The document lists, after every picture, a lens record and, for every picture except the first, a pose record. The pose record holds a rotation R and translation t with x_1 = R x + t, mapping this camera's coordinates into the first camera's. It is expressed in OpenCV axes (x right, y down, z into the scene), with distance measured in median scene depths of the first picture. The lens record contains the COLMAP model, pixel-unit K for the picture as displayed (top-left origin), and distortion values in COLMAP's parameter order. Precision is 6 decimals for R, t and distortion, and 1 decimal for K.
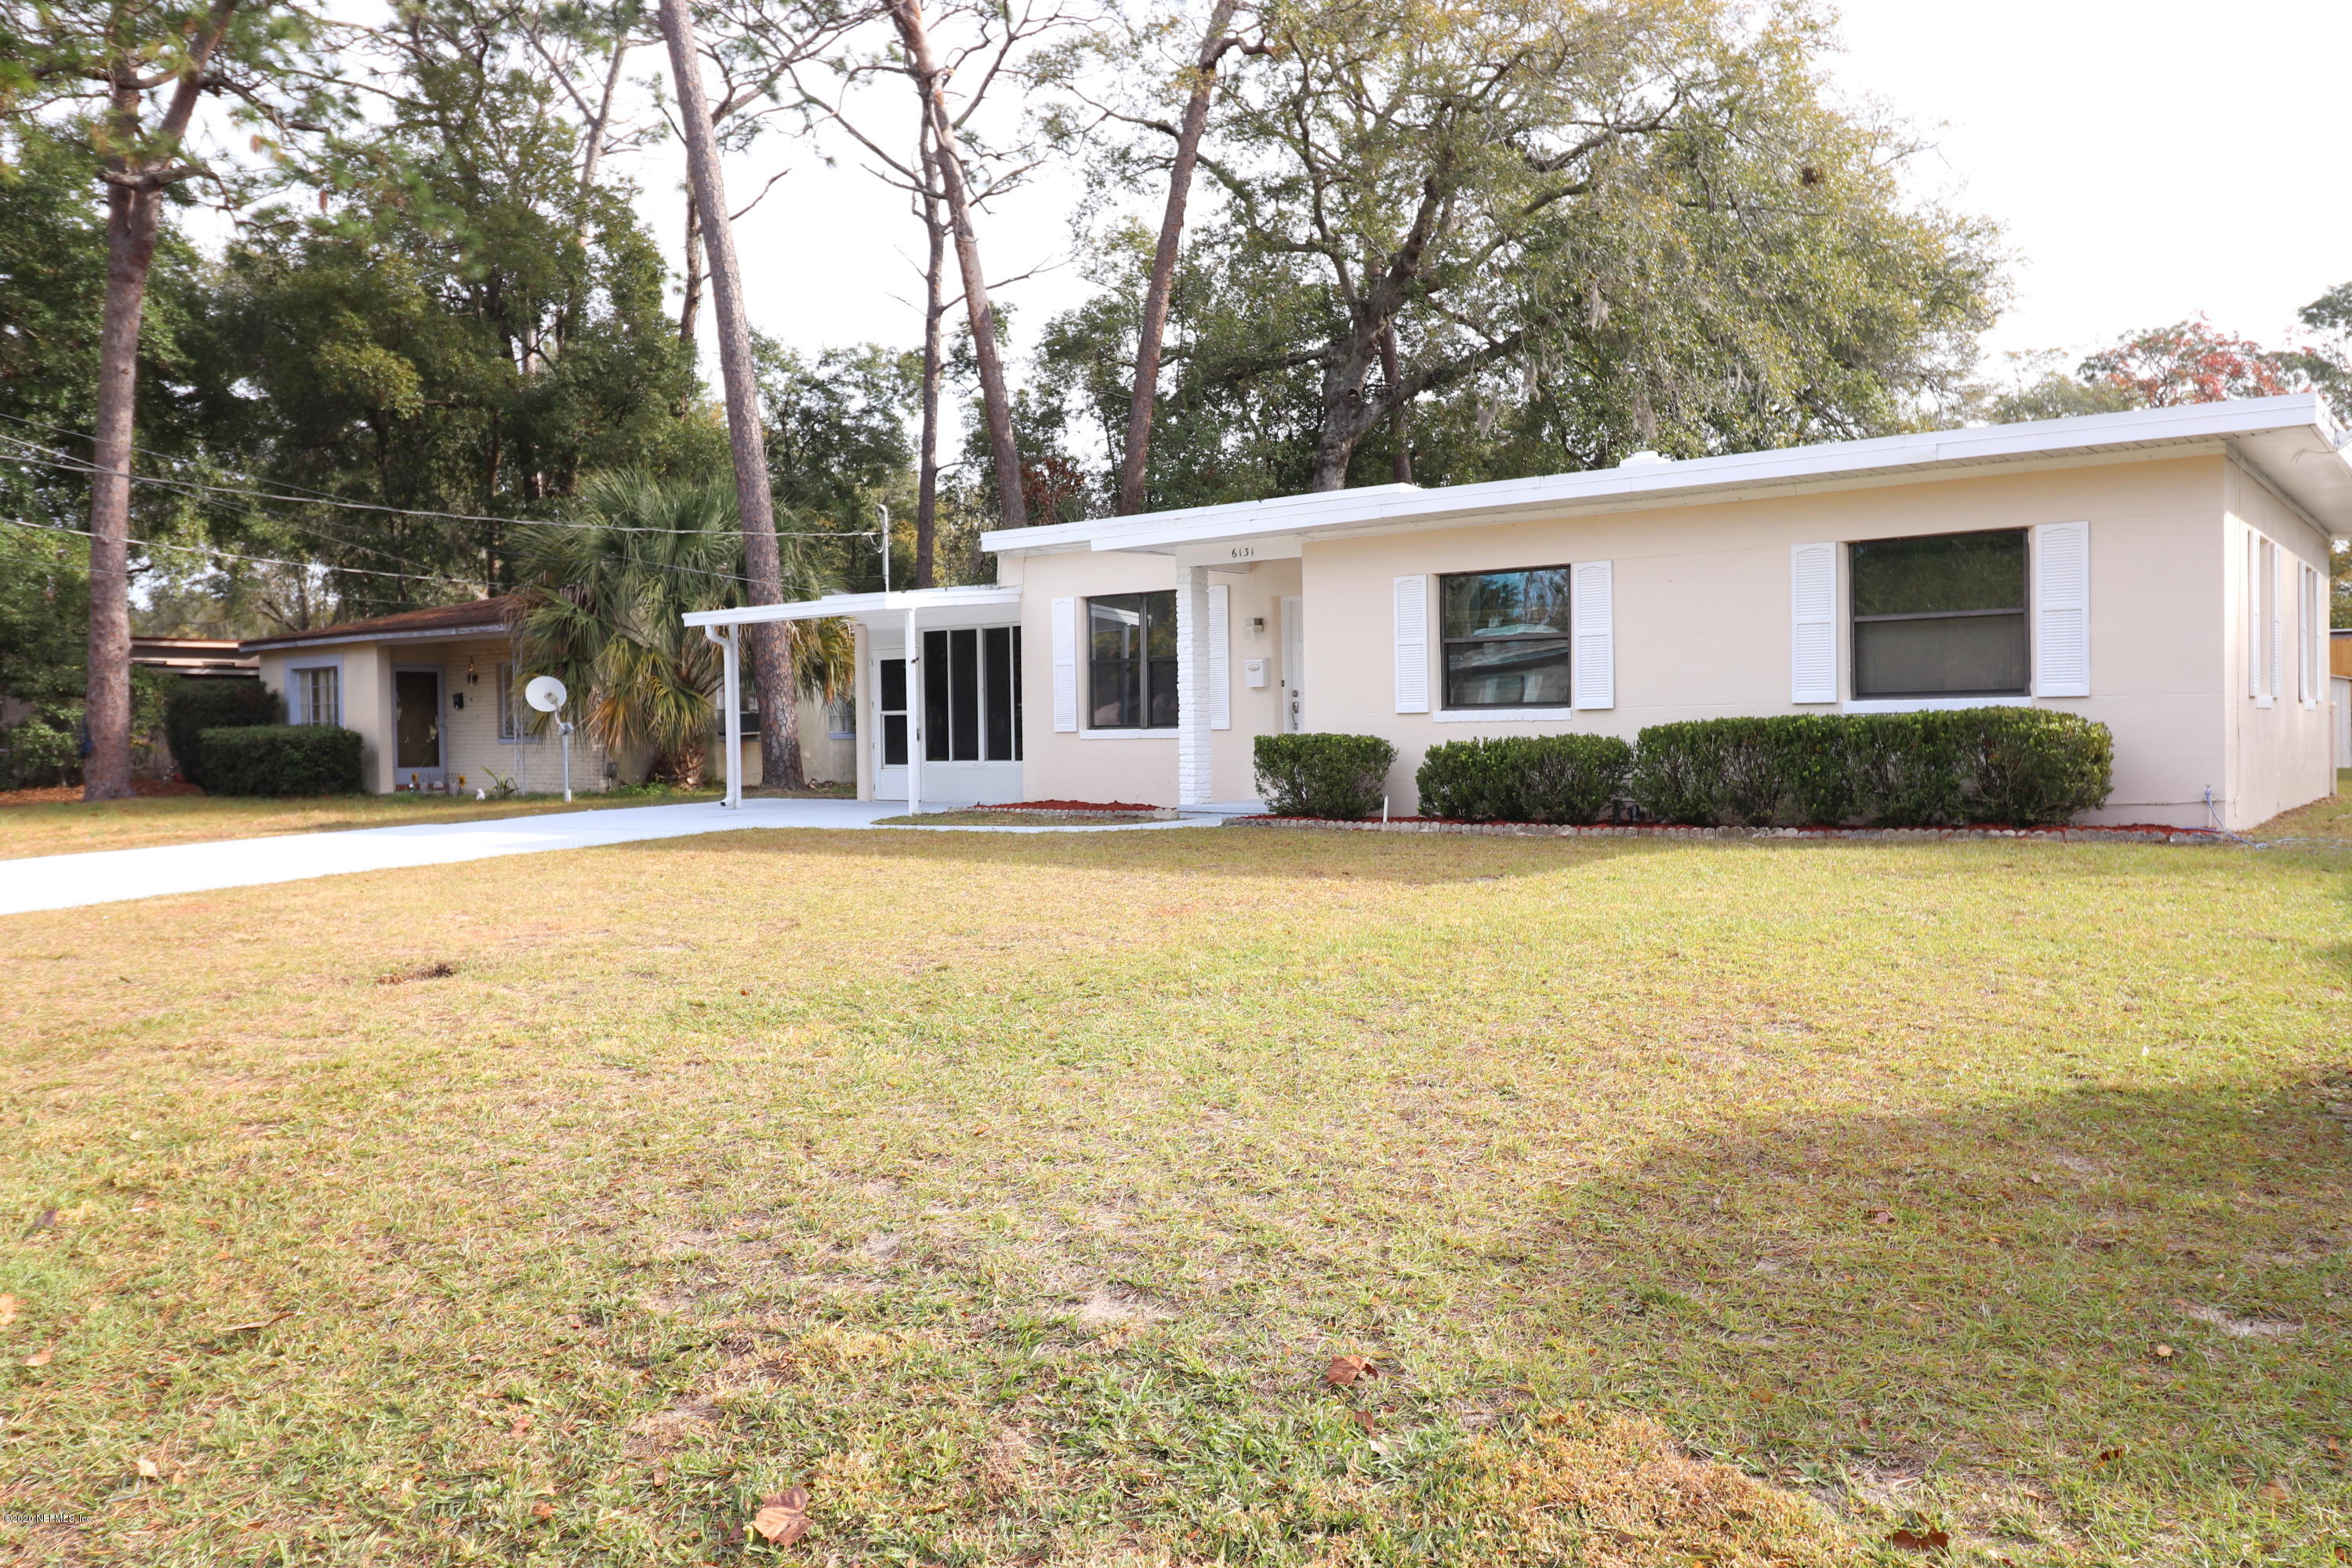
lens RADIAL K [[1732.2, 0, 1162.2], [0, 1732.2, 788.1], [0, 0, 1]] dist [0.010375, -0.012379]
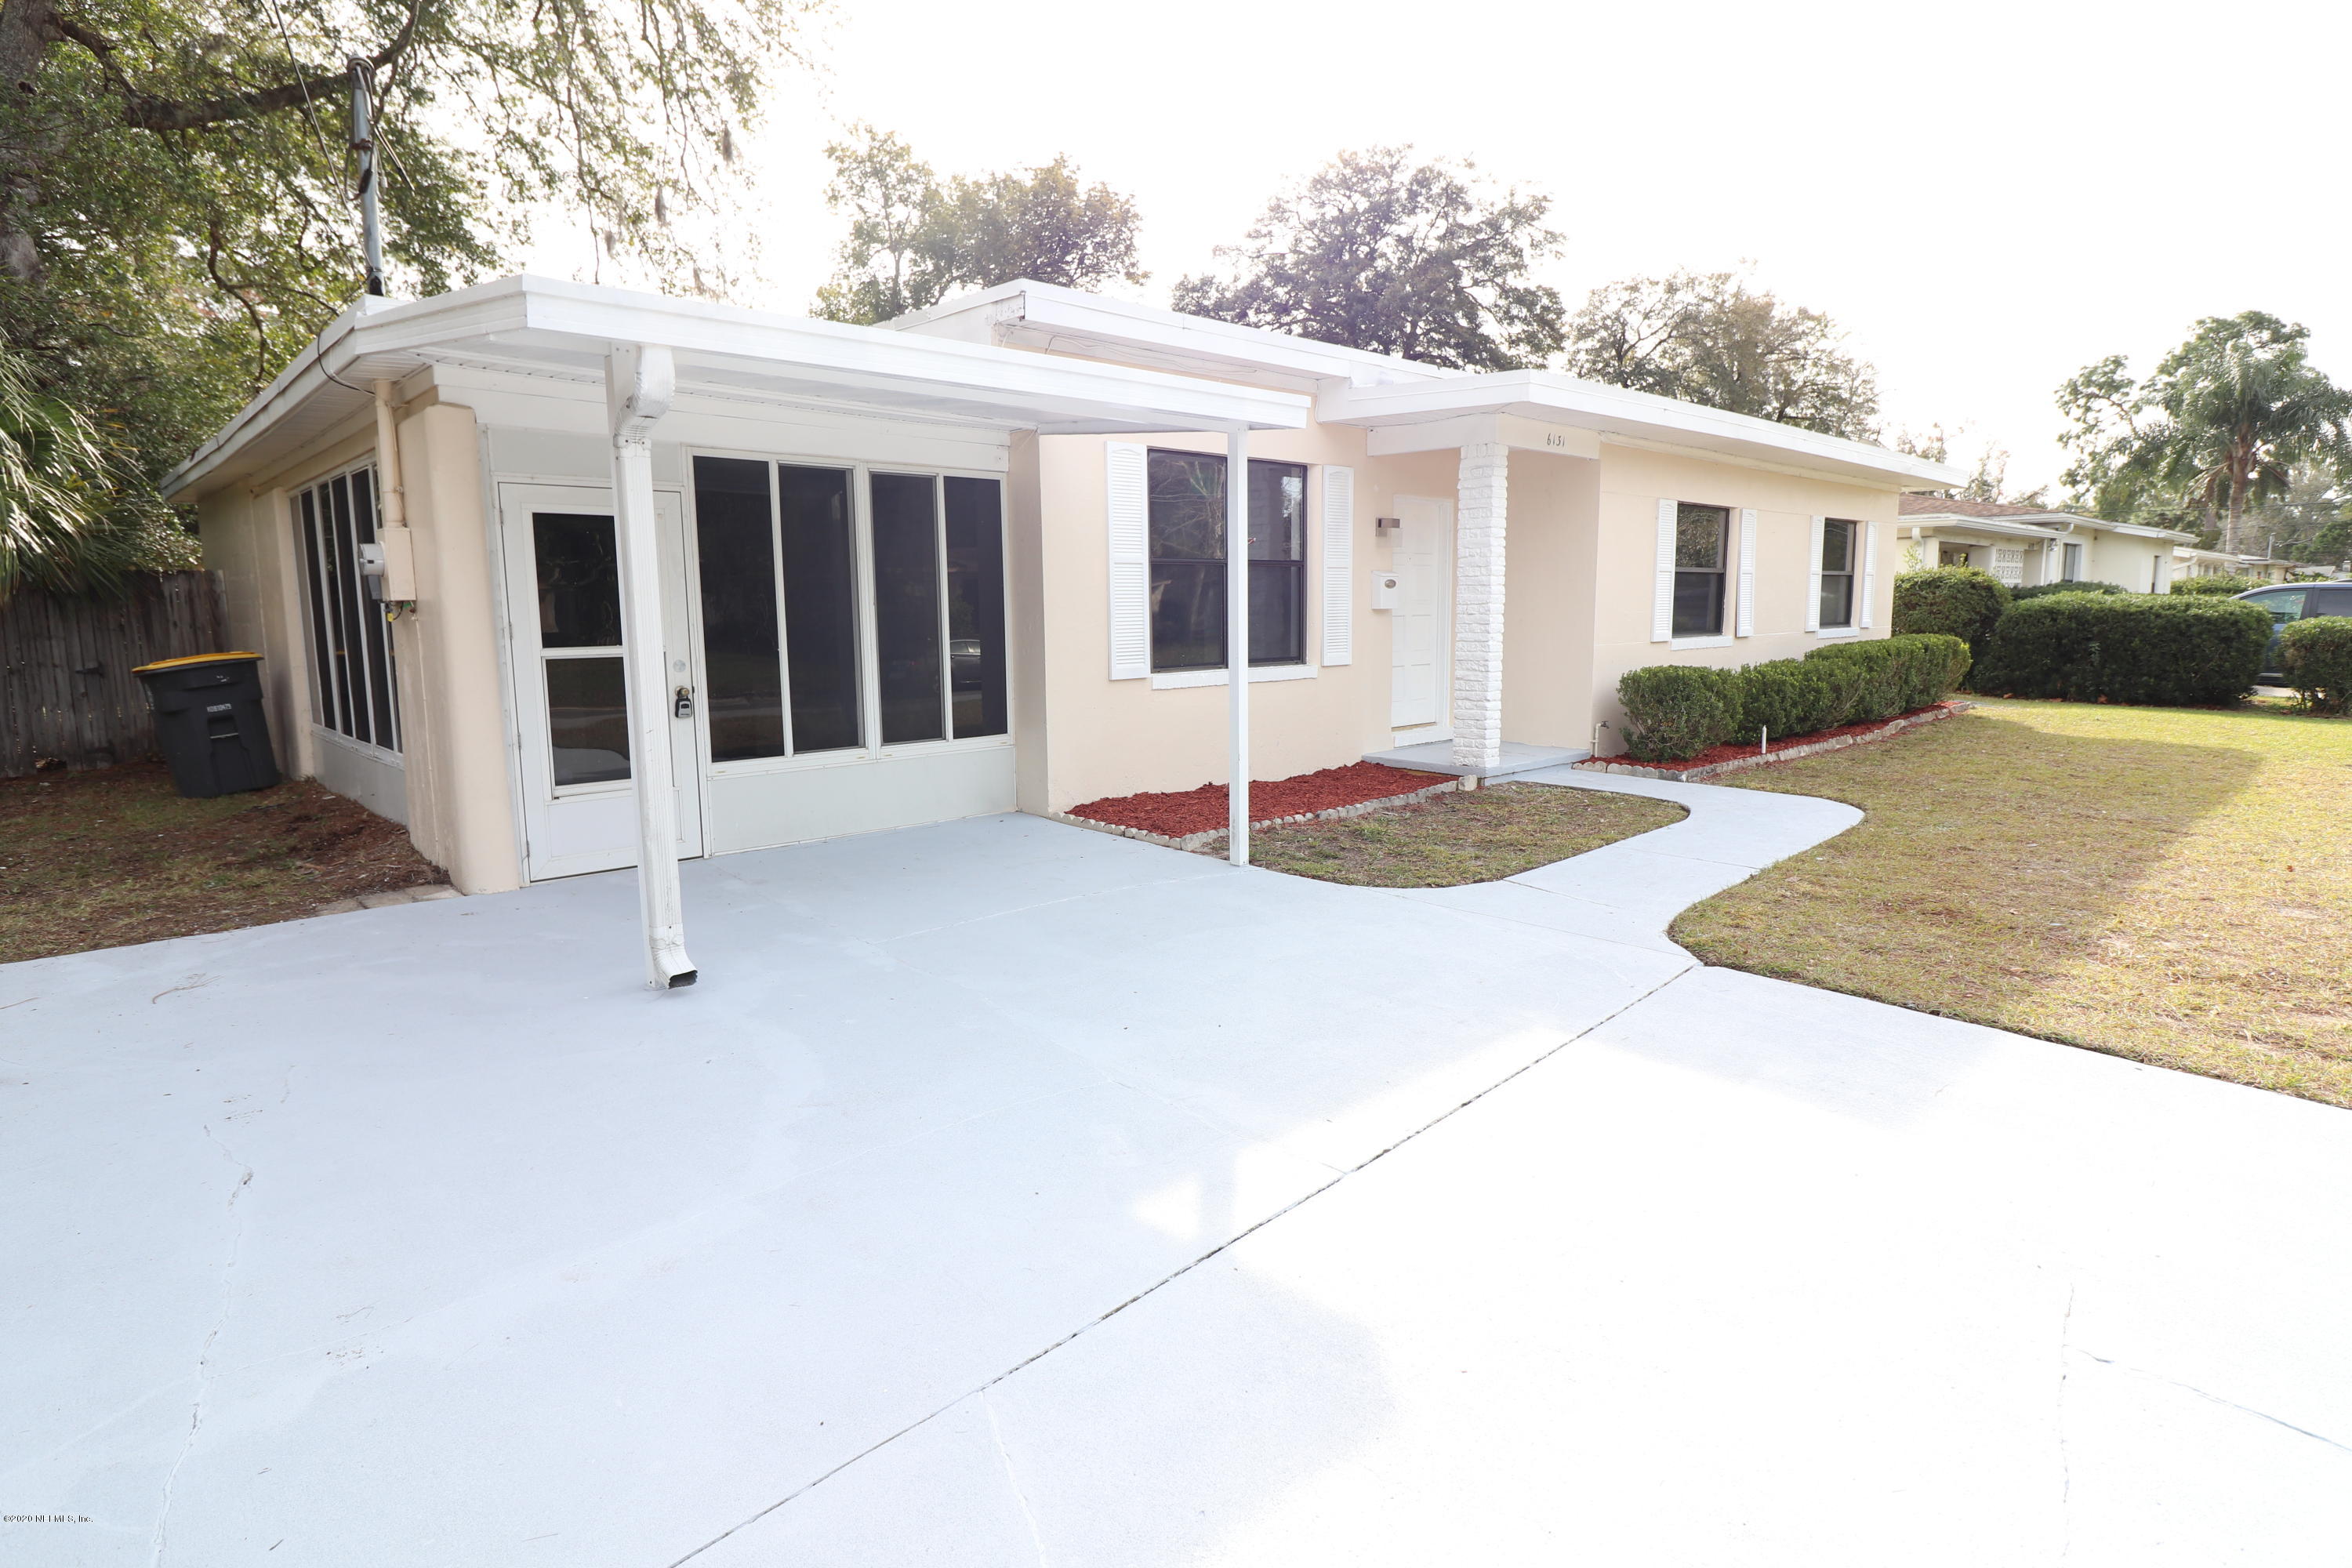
lens RADIAL K [[1270.1, 0, 1212.1], [0, 1270.1, 775.0], [0, 0, 1]] dist [0.004675, -0.013040]
pose [[0.131139, -0.113416, 0.984855, -0.520826], [0.042218, 0.993172, 0.108752, -0.050175], [-0.990465, 0.027317, 0.135032, 1.002163]]
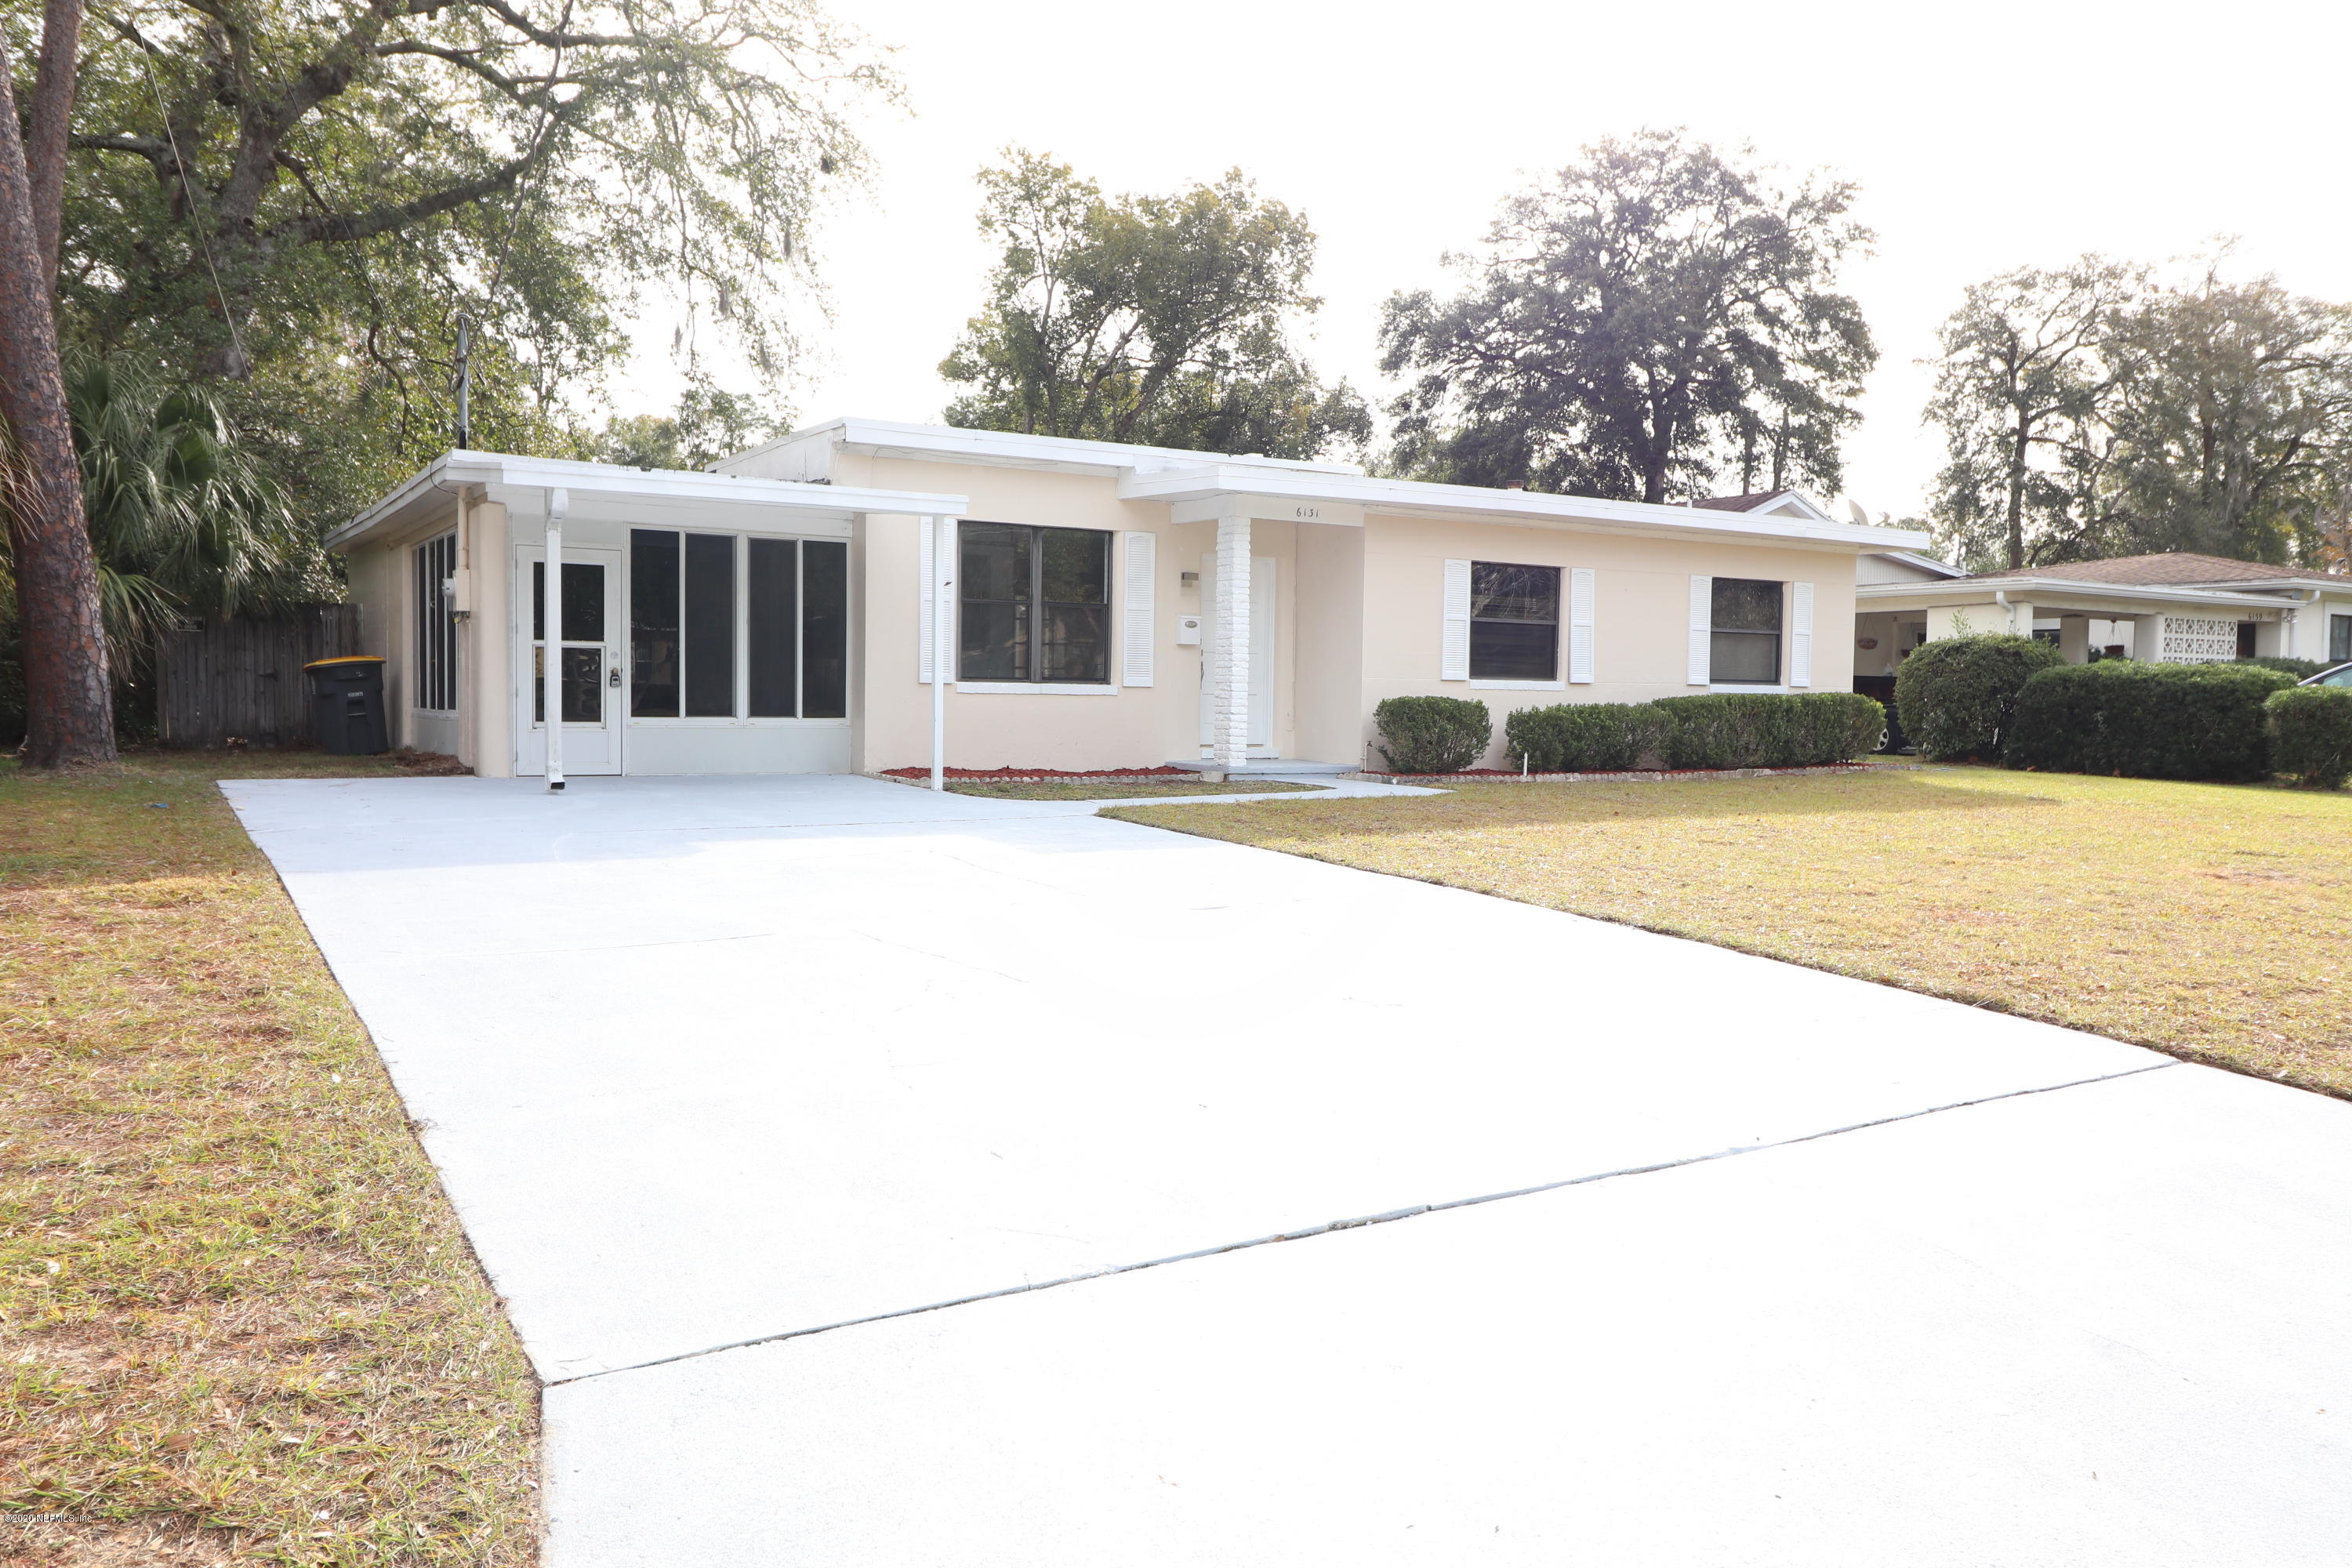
lens RADIAL K [[1732.2, 0, 1173.2], [0, 1732.2, 769.0], [0, 0, 1]] dist [0.010375, -0.012379]
pose [[0.335428, -0.016731, 0.941917, -0.854656], [0.012889, 0.999830, 0.013170, -0.002308], [-0.941978, 0.007723, 0.335586, 0.684779]]
